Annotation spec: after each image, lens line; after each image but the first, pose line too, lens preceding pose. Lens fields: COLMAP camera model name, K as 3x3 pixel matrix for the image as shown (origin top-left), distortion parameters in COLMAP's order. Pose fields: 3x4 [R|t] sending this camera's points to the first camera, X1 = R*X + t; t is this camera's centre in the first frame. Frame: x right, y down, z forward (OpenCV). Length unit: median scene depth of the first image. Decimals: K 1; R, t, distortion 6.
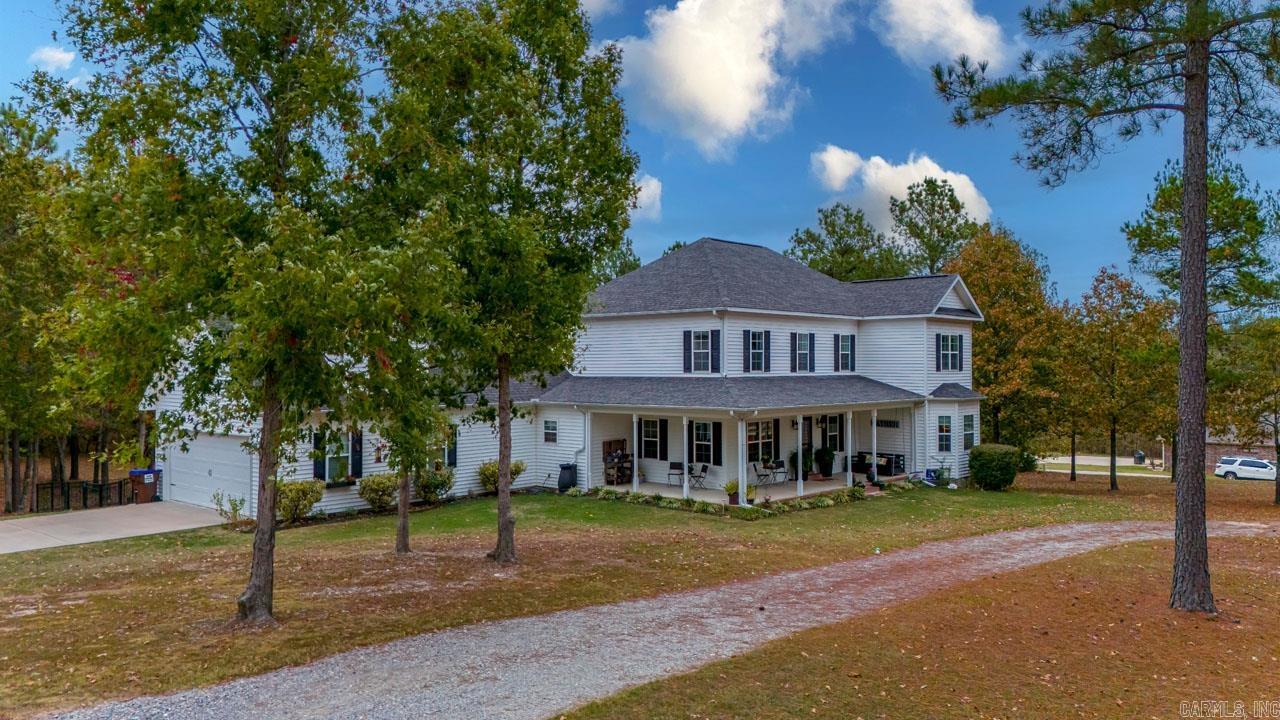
lens RADIAL K [[941.9, 0, 636.8], [0, 941.9, 365.5], [0, 0, 1]] dist [0.085550, -0.085952]
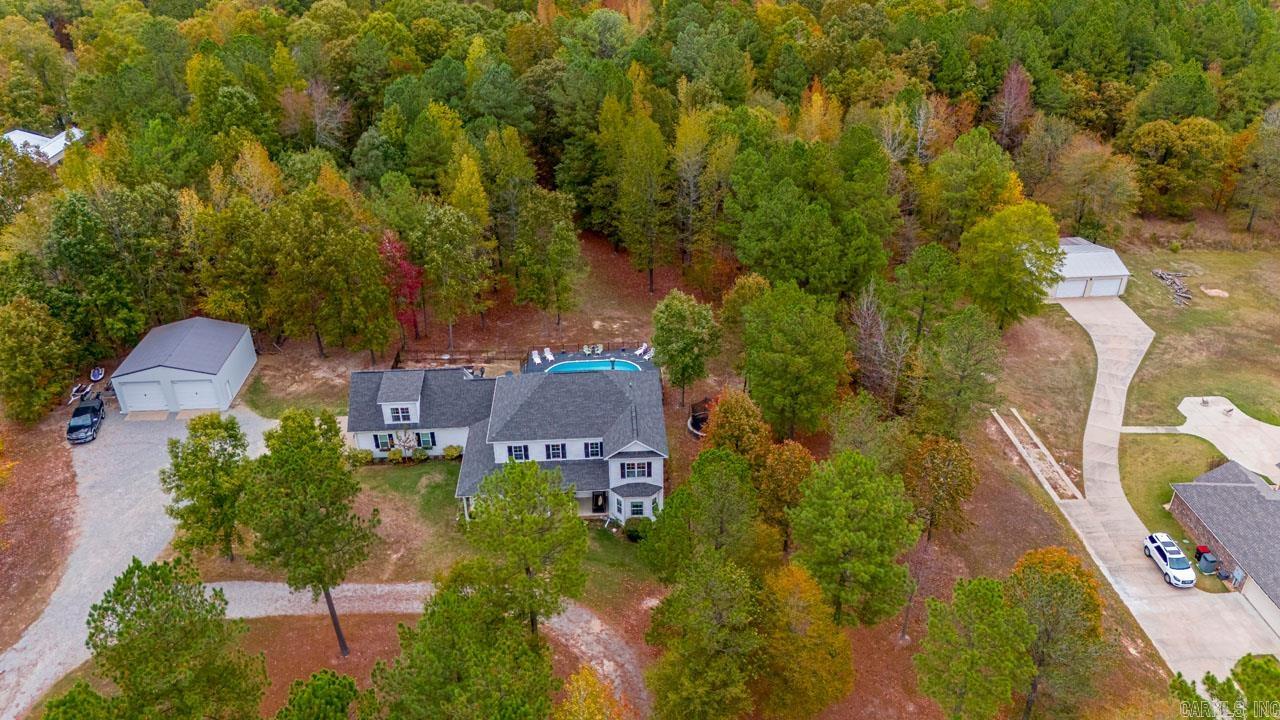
lens RADIAL K [[941.9, 0, 636.8], [0, 941.9, 365.5], [0, 0, 1]] dist [0.085550, -0.085952]
pose [[0.713245, 0.356759, -0.603327, 1.871790], [0.006258, 0.857496, 0.514453, -1.565862], [0.700886, -0.370707, 0.609372, -0.105616]]
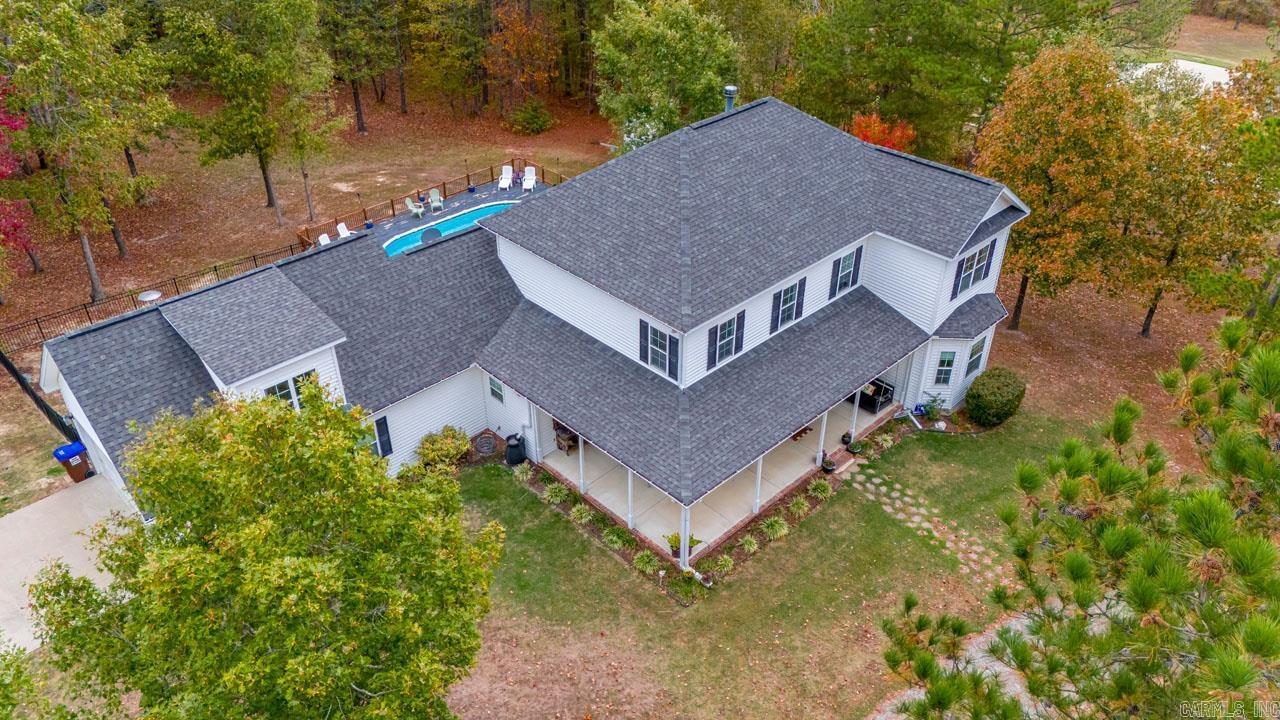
lens RADIAL K [[941.9, 0, 636.8], [0, 941.9, 365.5], [0, 0, 1]] dist [0.085550, -0.085952]
pose [[0.998160, 0.033565, -0.050501, 0.105960], [0.000520, 0.828065, 0.560632, -0.549925], [0.060636, -0.559627, 0.826524, 0.326901]]
